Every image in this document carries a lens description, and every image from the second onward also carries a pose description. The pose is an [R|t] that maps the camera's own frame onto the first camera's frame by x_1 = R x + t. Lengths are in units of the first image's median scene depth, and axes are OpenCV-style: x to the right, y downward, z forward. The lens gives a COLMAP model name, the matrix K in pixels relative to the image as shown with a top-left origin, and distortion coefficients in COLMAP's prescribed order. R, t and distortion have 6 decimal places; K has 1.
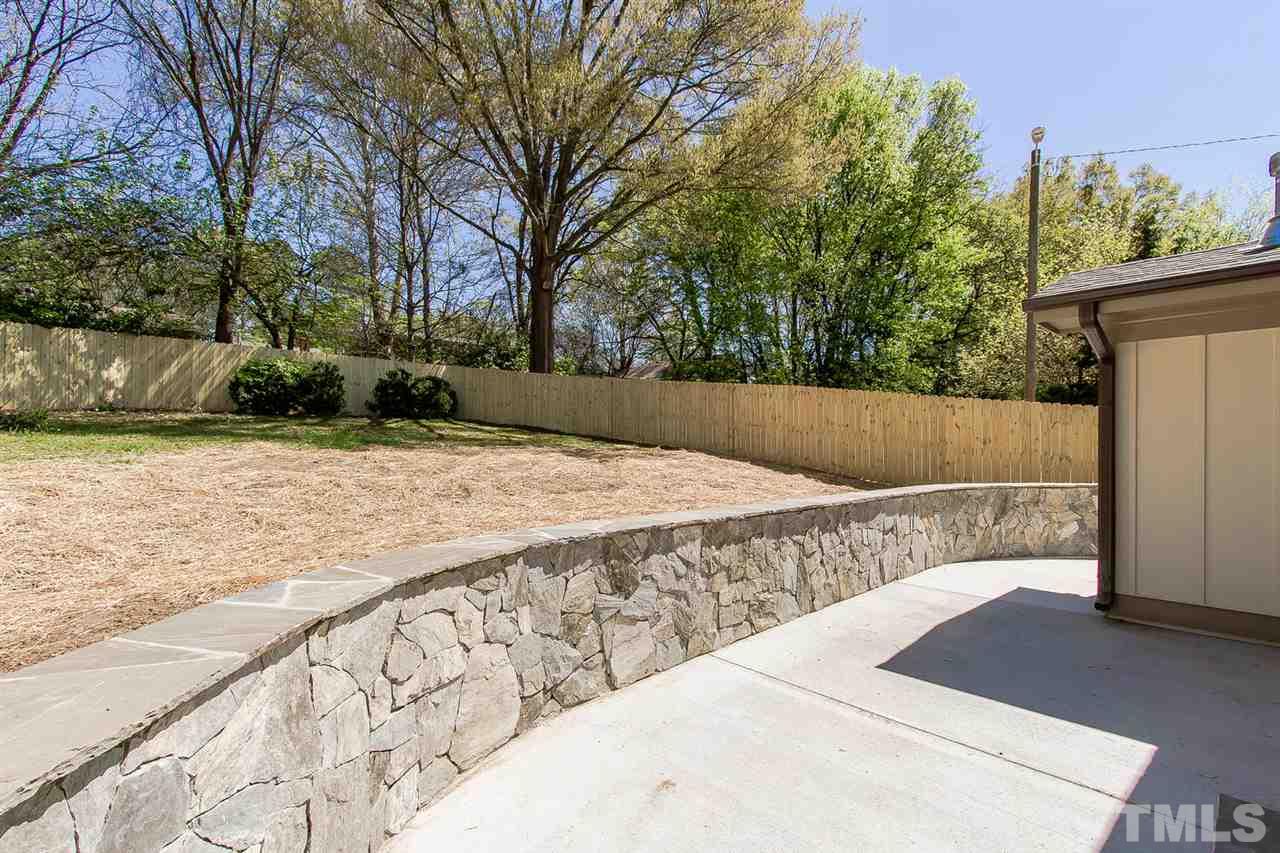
lens RADIAL K [[589.7, 0, 635.7], [0, 589.7, 448.8], [0, 0, 1]] dist [-0.000572, -0.000046]
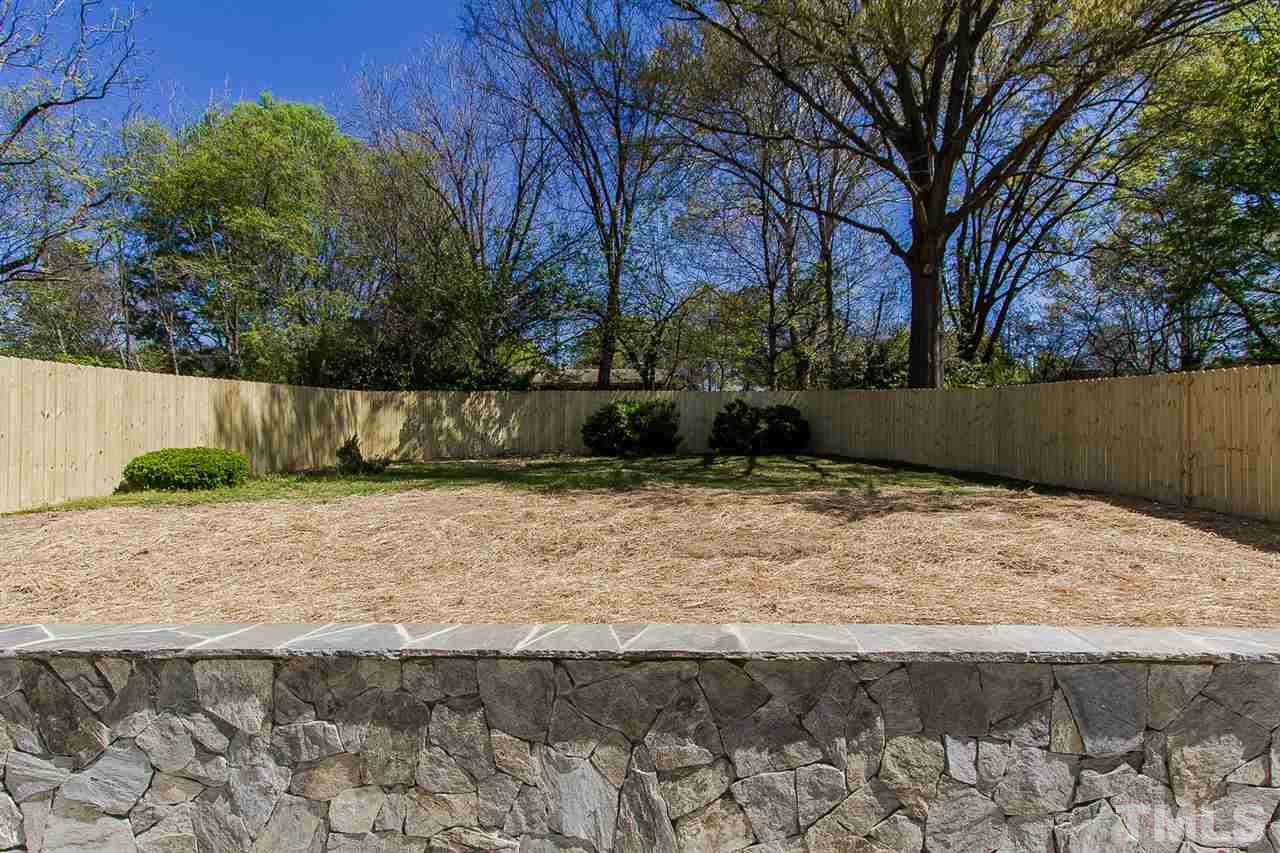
lens RADIAL K [[645.3, 0, 642.8], [0, 645.3, 480.5], [0, 0, 1]] dist [0.004136, 0.000580]
pose [[0.722801, -0.003864, -0.691046, 0.704493], [-0.002839, 0.999959, -0.008561, -0.021964], [0.691051, 0.008149, 0.722760, 0.787628]]
